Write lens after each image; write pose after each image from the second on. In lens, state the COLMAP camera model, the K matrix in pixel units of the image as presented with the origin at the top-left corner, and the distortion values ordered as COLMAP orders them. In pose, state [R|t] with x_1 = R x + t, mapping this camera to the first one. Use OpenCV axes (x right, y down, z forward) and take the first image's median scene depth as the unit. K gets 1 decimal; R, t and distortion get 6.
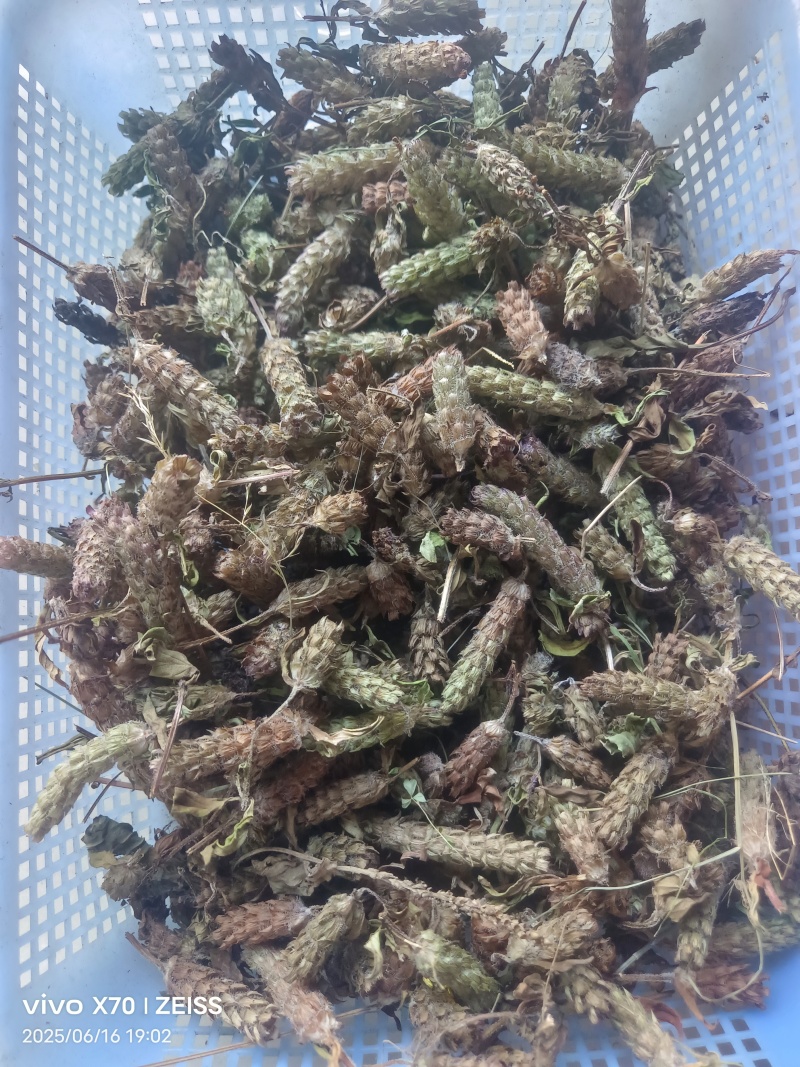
lens RADIAL K [[841.4, 0, 400.0], [0, 841.4, 533.5], [0, 0, 1]] dist [0.000883, -0.013106]
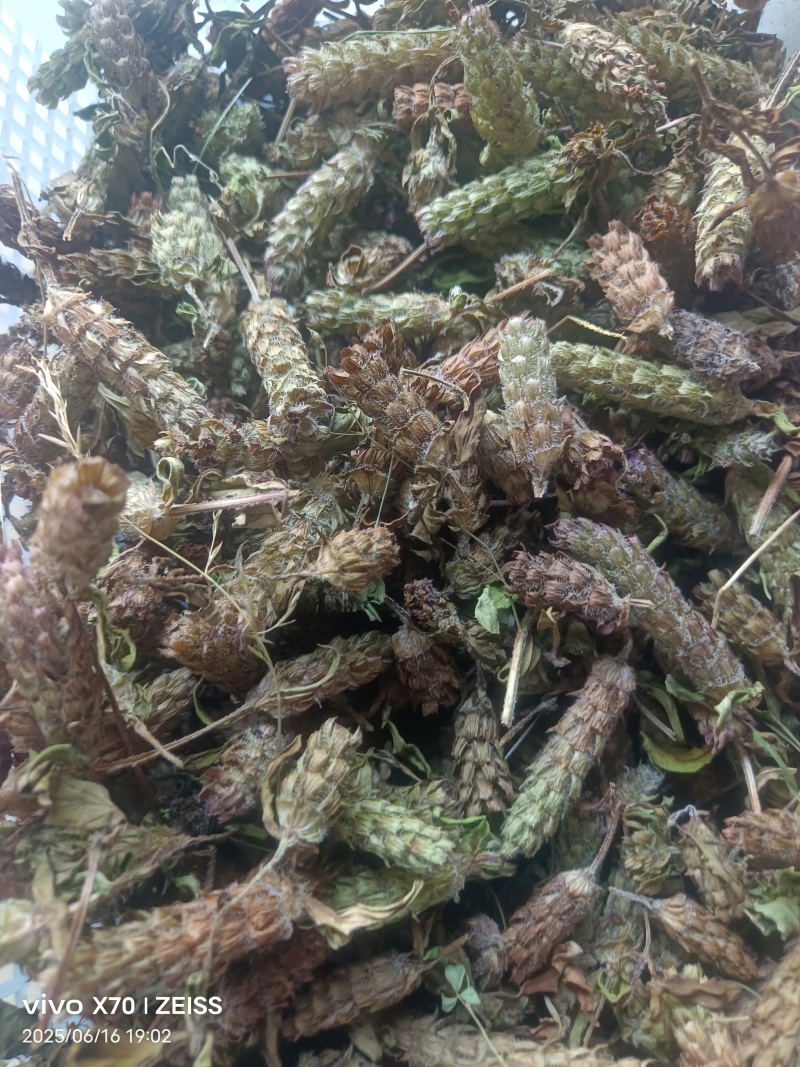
lens RADIAL K [[841.4, 0, 400.0], [0, 841.4, 533.5], [0, 0, 1]] dist [0.000883, -0.013106]
pose [[0.999625, 0.019243, 0.019502, -0.049821], [-0.018731, 0.999484, -0.026111, -0.025727], [-0.019994, 0.025736, 0.999469, 0.334956]]
